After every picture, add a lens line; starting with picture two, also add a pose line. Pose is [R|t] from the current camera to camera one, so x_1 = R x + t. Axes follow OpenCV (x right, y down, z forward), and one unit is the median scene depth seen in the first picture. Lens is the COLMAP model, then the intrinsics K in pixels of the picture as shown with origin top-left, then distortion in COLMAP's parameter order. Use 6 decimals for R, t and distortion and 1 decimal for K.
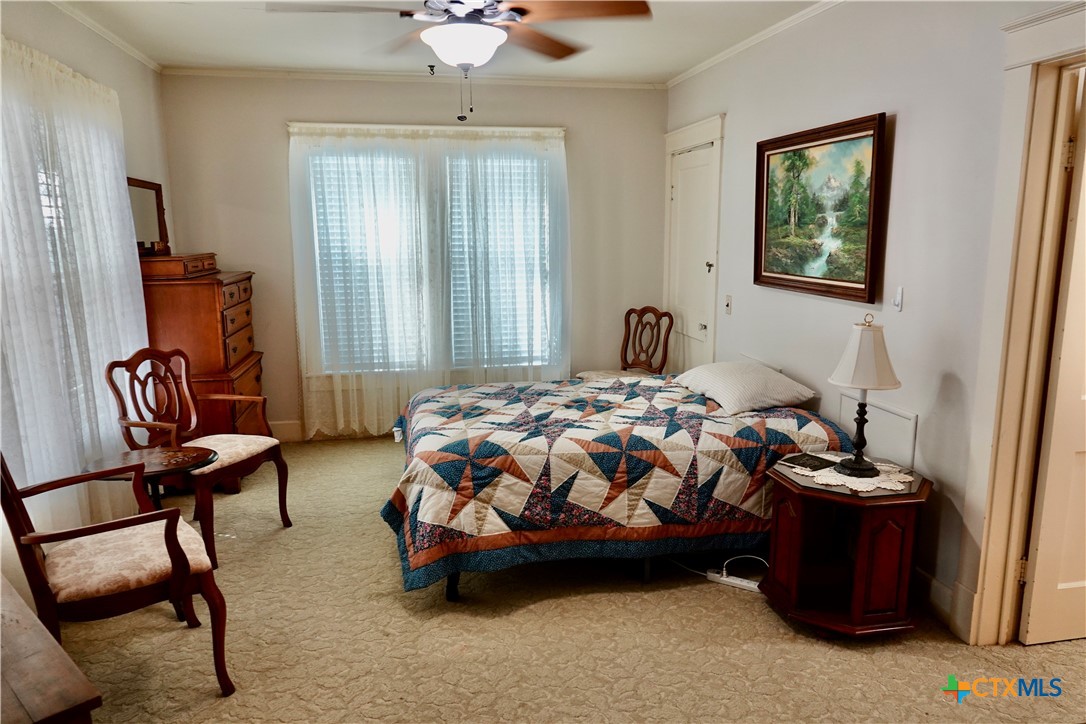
lens RADIAL K [[750.8, 0, 543.0], [0, 750.8, 362.0], [0, 0, 1]] dist [0.008185, -0.004152]
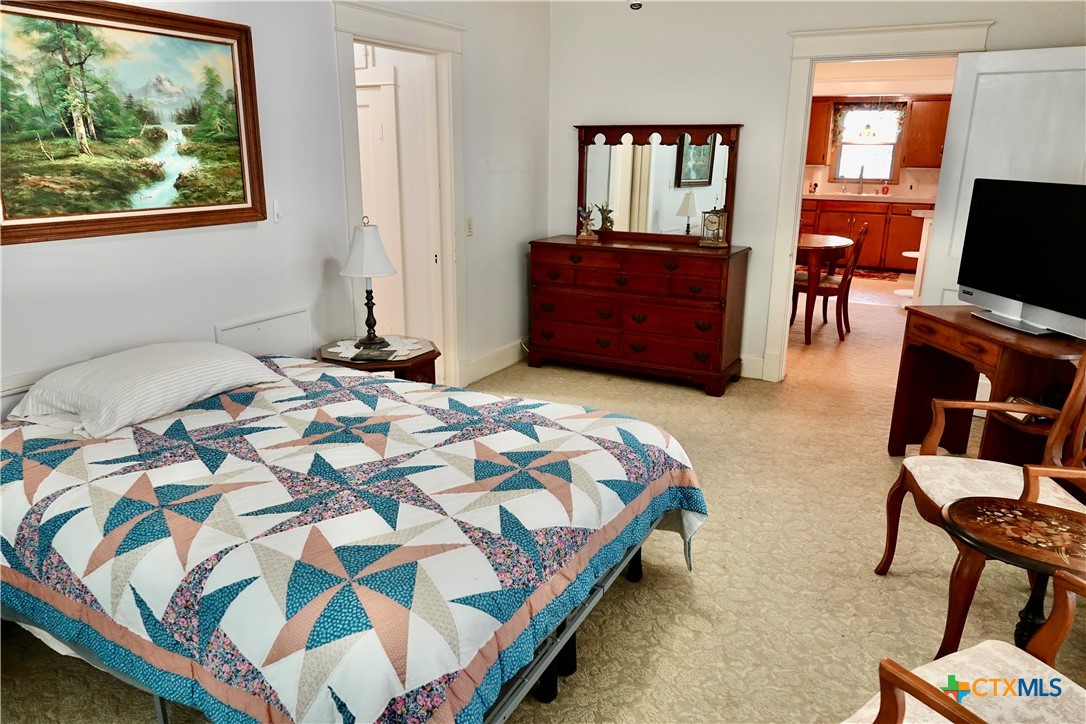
lens RADIAL K [[750.8, 0, 543.0], [0, 750.8, 362.0], [0, 0, 1]] dist [0.008185, -0.004152]
pose [[-0.761421, -0.179367, 0.622949, -0.456722], [0.110290, 0.911106, 0.397142, -0.232213], [-0.638807, 0.371098, -0.673953, 1.323867]]
